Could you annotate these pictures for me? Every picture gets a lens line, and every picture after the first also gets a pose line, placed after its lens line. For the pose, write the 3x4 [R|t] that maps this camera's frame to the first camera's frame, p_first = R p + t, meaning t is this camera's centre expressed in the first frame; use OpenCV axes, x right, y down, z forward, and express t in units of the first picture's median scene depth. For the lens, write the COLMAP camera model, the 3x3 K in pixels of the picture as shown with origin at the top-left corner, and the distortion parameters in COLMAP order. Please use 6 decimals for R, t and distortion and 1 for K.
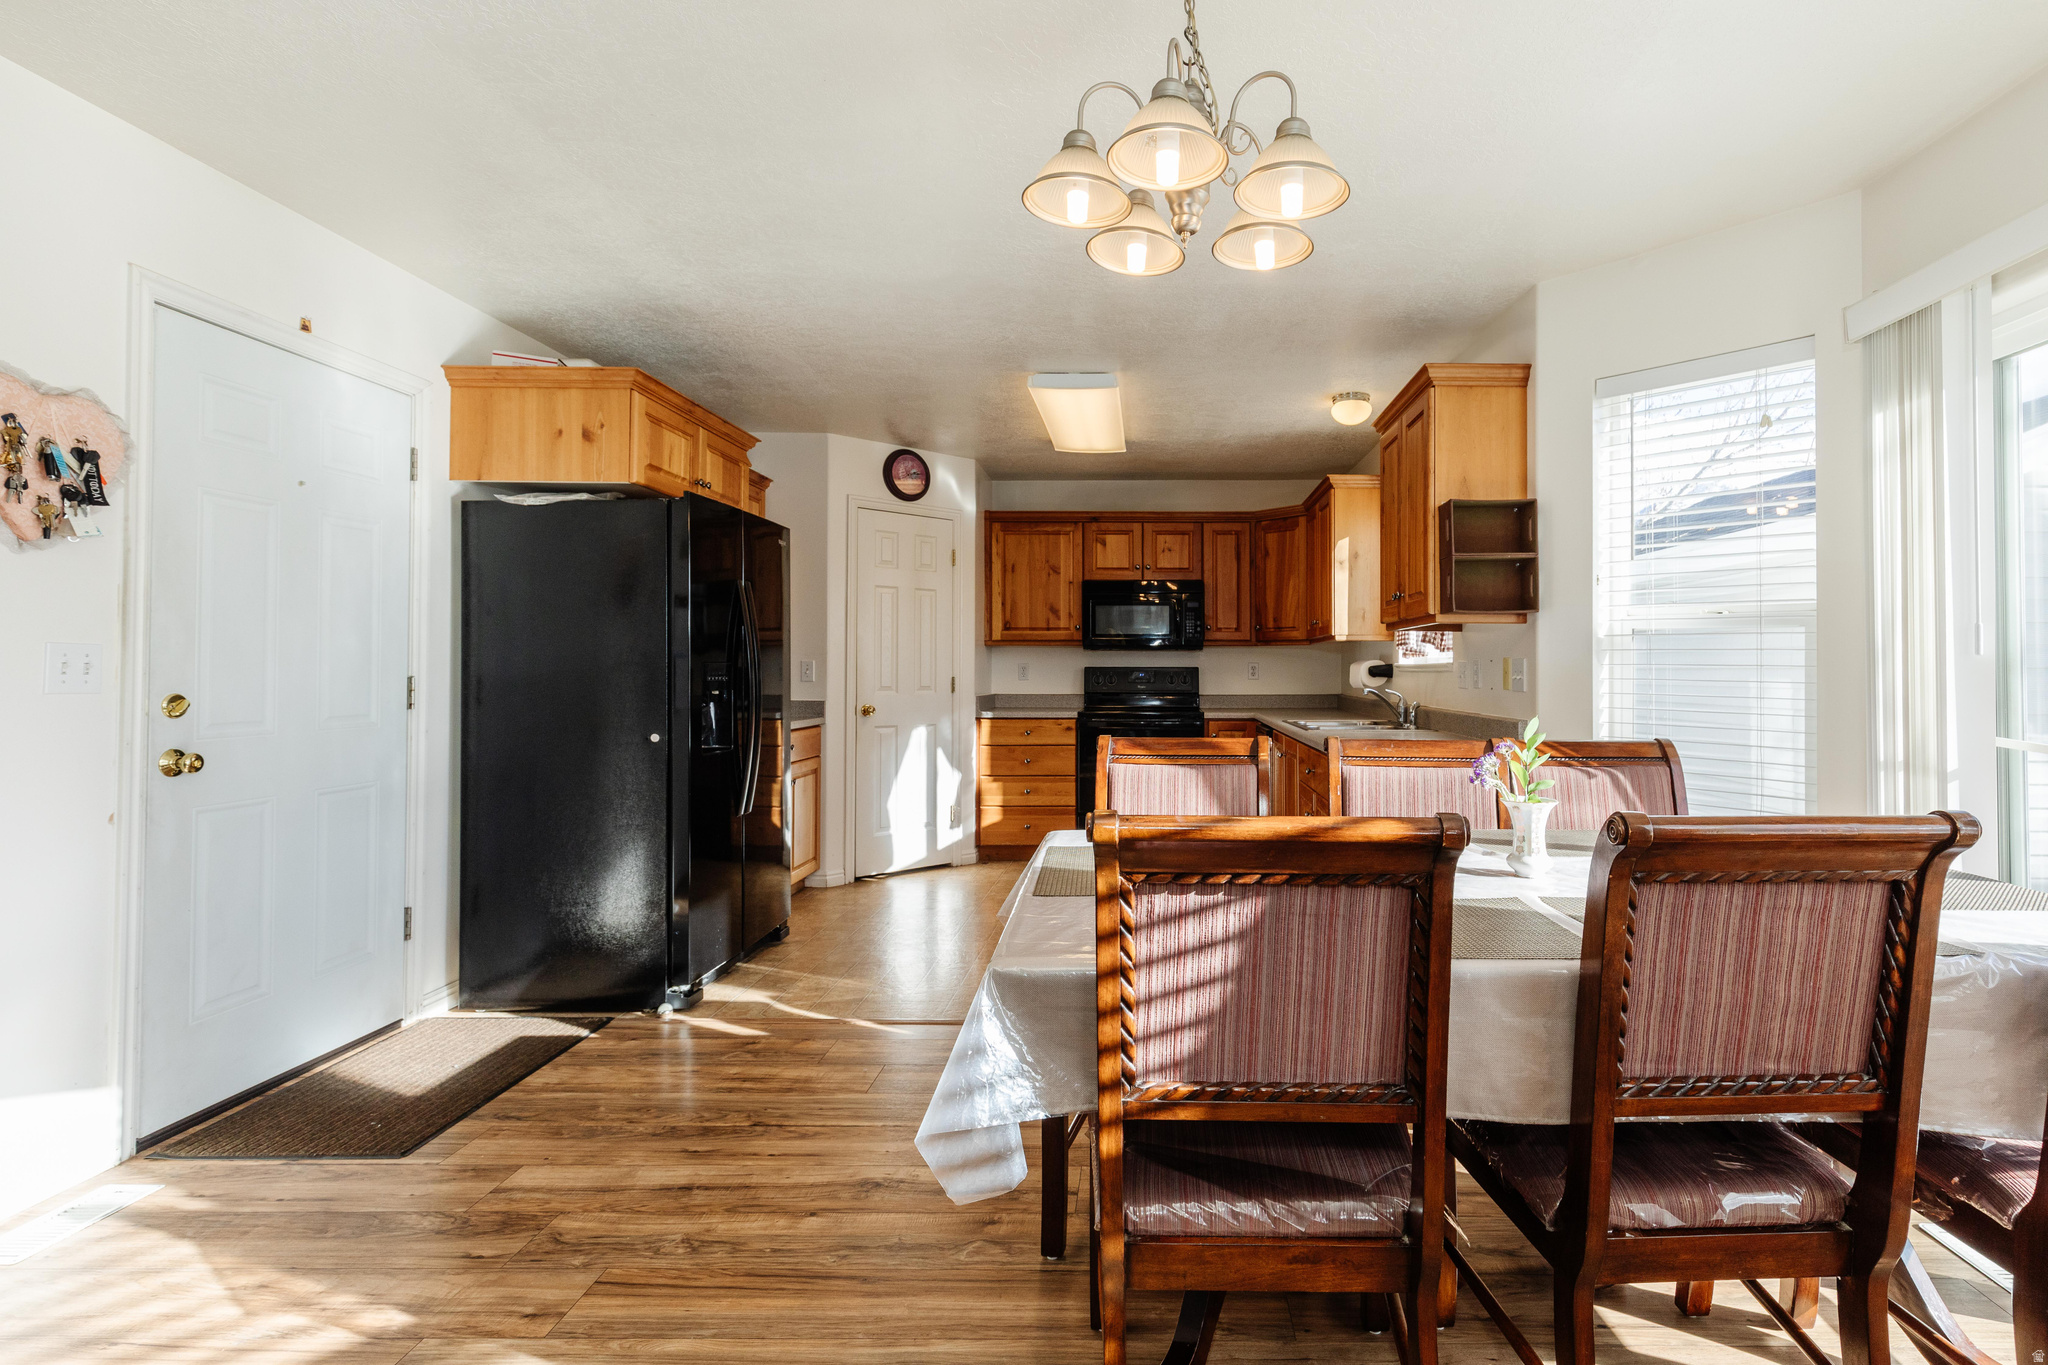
lens RADIAL K [[952.8, 0, 1176.0], [0, 952.8, 673.1], [0, 0, 1]] dist [0.013201, -0.004695]
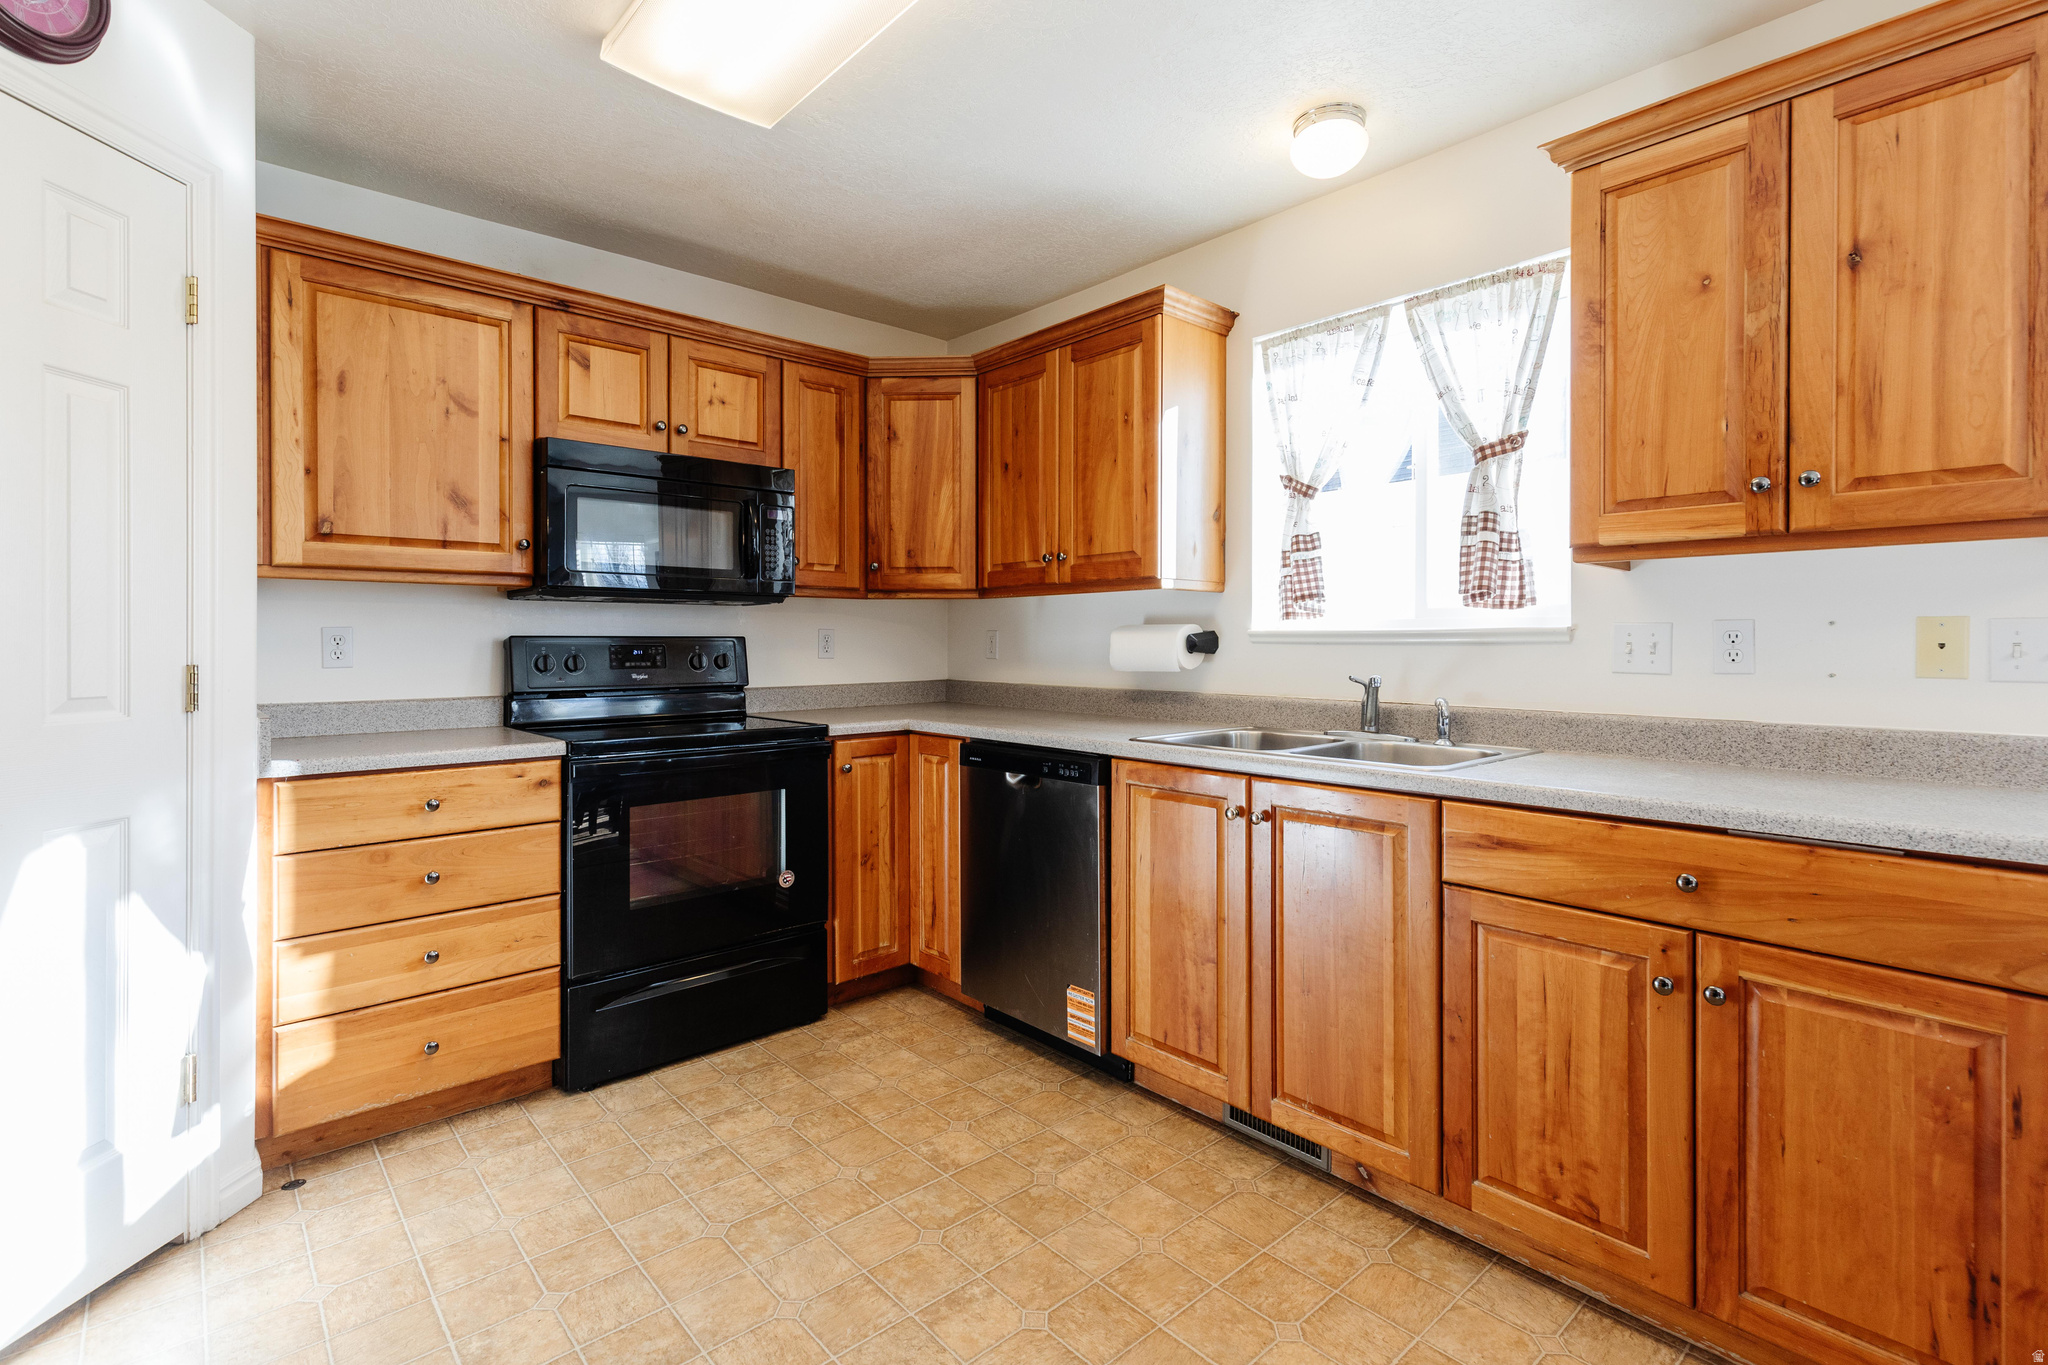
lens RADIAL K [[952.8, 0, 1020.0], [0, 952.8, 637.1], [0, 0, 1]] dist [0.013201, -0.004695]
pose [[0.765712, 0.000776, 0.643184, -0.230080], [0.004411, 0.999969, -0.006458, -0.001952], [-0.643169, 0.007782, 0.765685, 0.570417]]
